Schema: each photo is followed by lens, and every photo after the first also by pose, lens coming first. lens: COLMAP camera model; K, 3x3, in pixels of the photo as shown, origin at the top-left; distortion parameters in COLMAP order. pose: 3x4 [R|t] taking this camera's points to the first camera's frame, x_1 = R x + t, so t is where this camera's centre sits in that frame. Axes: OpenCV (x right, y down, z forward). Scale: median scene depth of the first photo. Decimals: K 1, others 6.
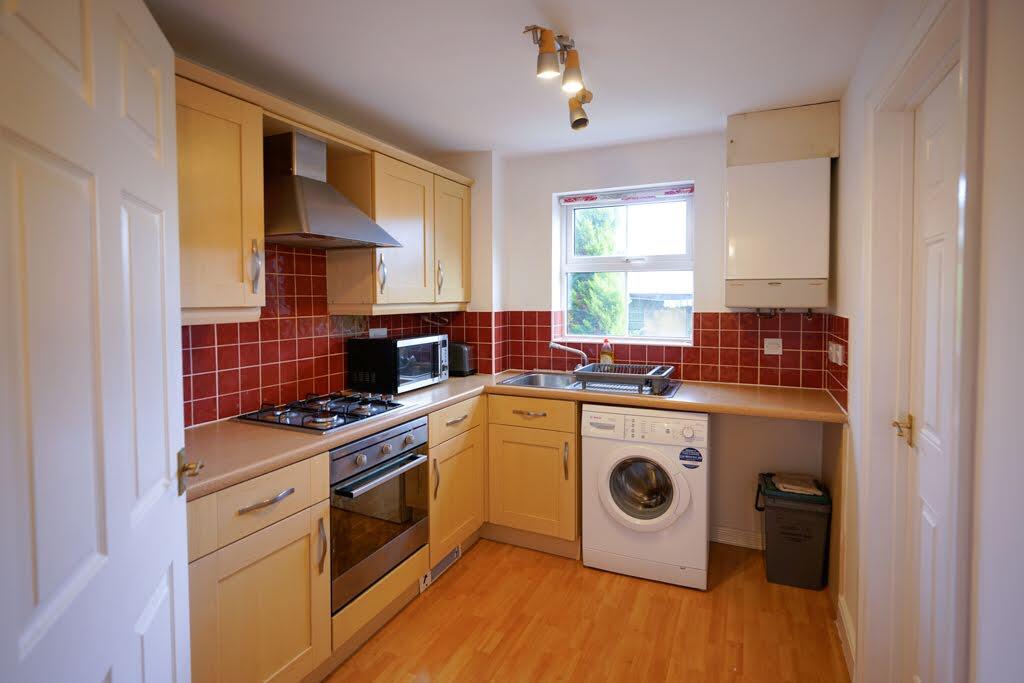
lens RADIAL K [[506.0, 0, 522.7], [0, 506.0, 301.1], [0, 0, 1]] dist [-0.017767, 0.000009]
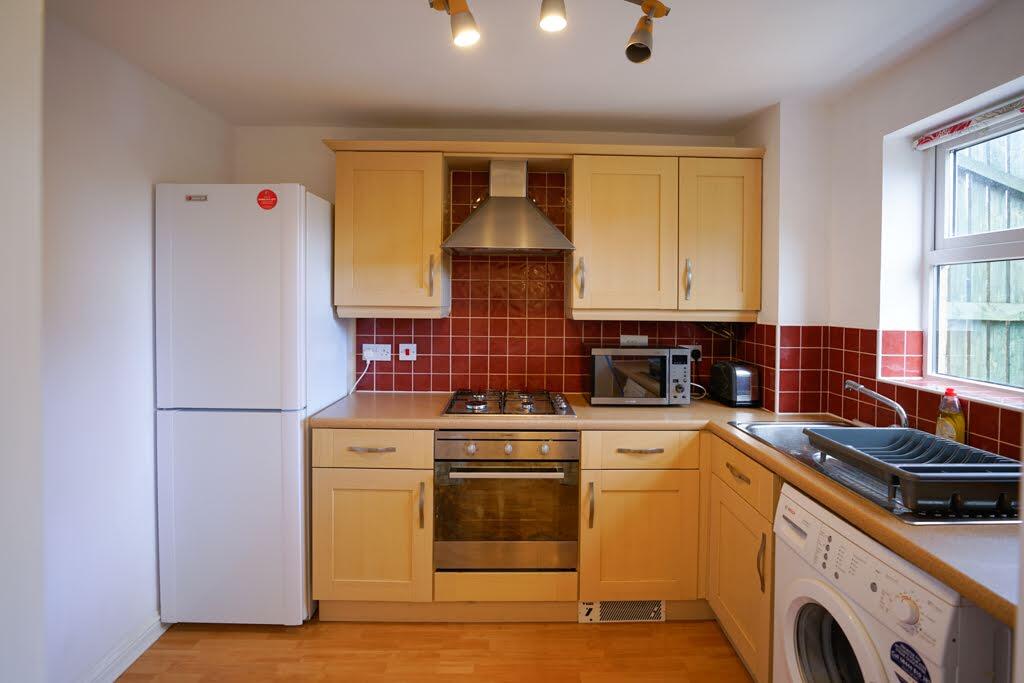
lens RADIAL K [[506.0, 0, 522.7], [0, 506.0, 301.1], [0, 0, 1]] dist [-0.017767, 0.000009]
pose [[0.439484, 0.013140, -0.898154, 0.550074], [-0.022071, 0.999749, 0.003826, -0.010411], [0.897979, 0.018142, 0.439663, 0.469411]]
